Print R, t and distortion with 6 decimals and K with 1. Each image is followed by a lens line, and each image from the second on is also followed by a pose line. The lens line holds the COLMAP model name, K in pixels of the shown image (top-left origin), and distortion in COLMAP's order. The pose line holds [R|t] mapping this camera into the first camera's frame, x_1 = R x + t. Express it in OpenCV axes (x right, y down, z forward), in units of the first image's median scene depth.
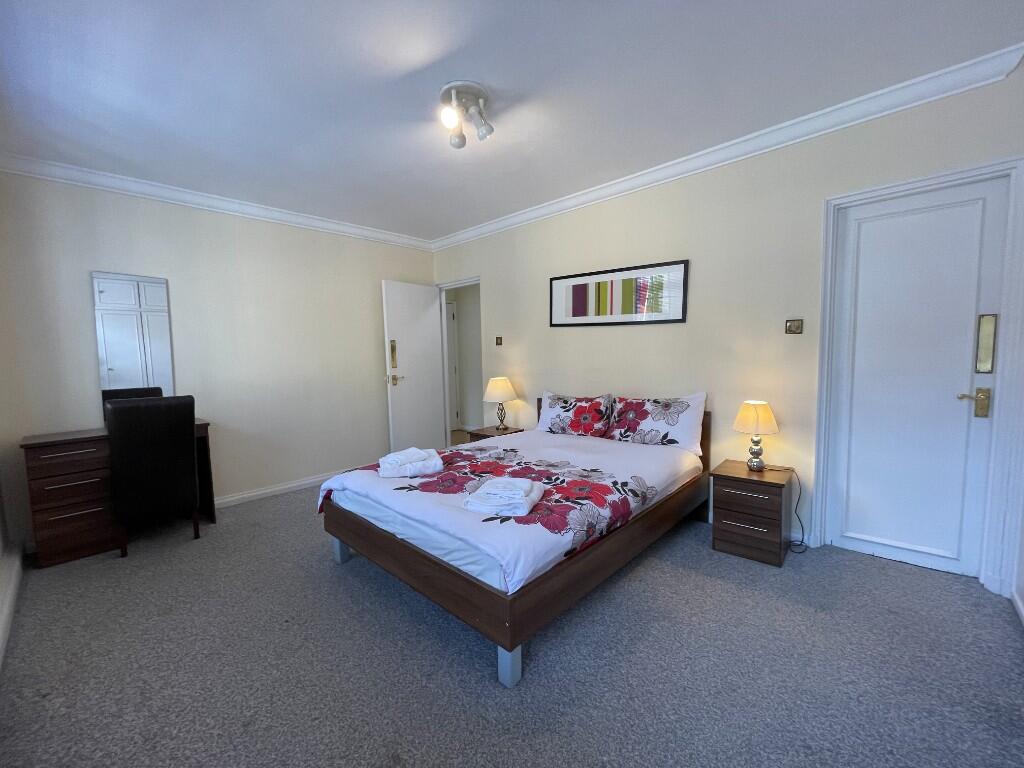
lens RADIAL K [[413.0, 0, 512.0], [0, 413.0, 385.4], [0, 0, 1]] dist [-0.001904, -0.000083]
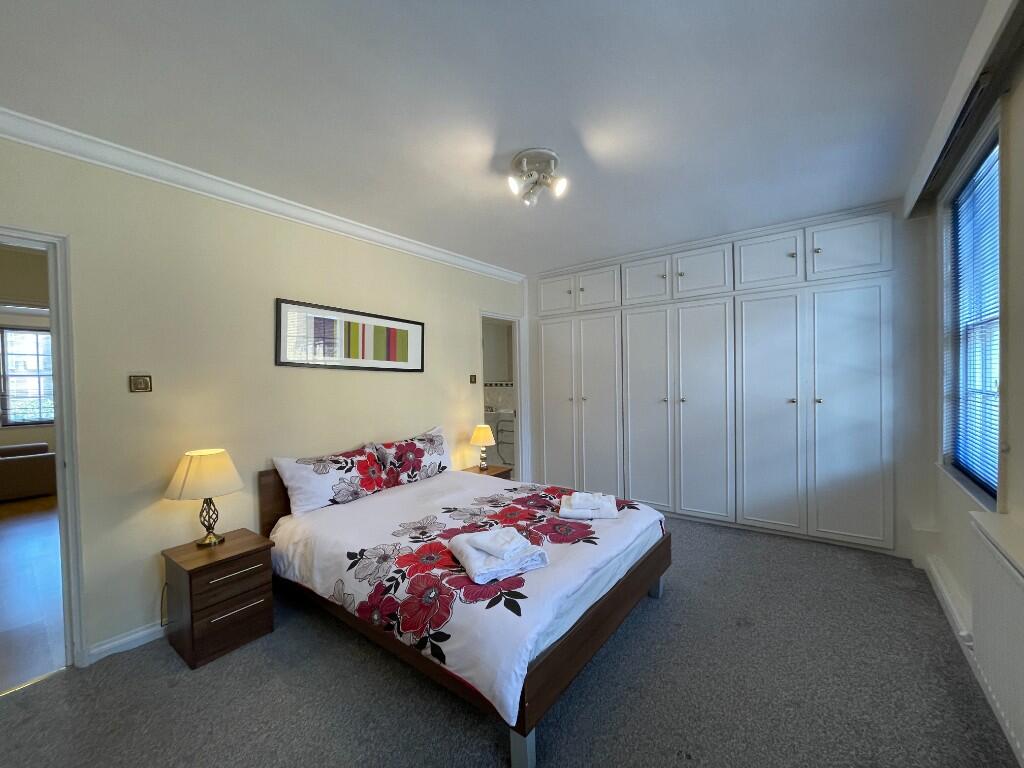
lens RADIAL K [[413.0, 0, 508.4], [0, 413.0, 382.4], [0, 0, 1]] dist [-0.001904, -0.000083]
pose [[-0.090521, 0.018672, 0.995719, -0.792171], [0.101850, 0.994755, -0.009394, -0.080664], [-0.990673, 0.100564, -0.091948, 0.822835]]
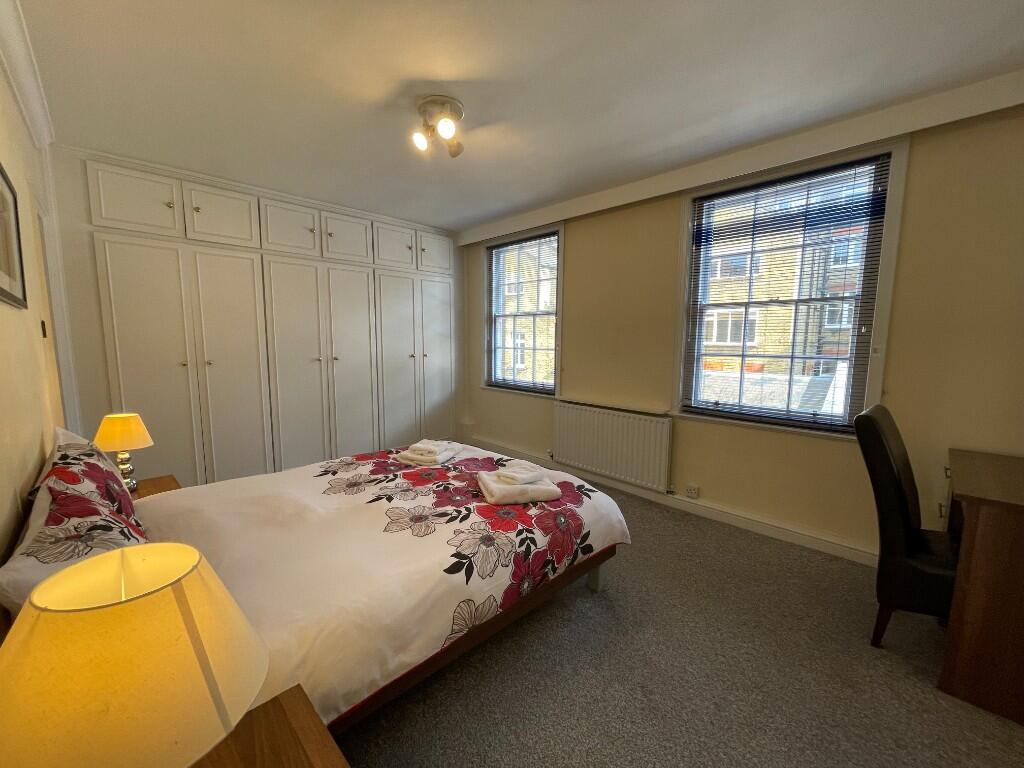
lens RADIAL K [[413.0, 0, 513.4], [0, 413.0, 382.1], [0, 0, 1]] dist [-0.001904, -0.000083]
pose [[-0.999005, 0.011073, 0.043204, -0.225208], [0.018859, 0.982704, 0.184220, -0.140274], [-0.040416, 0.184852, -0.981935, 1.449197]]
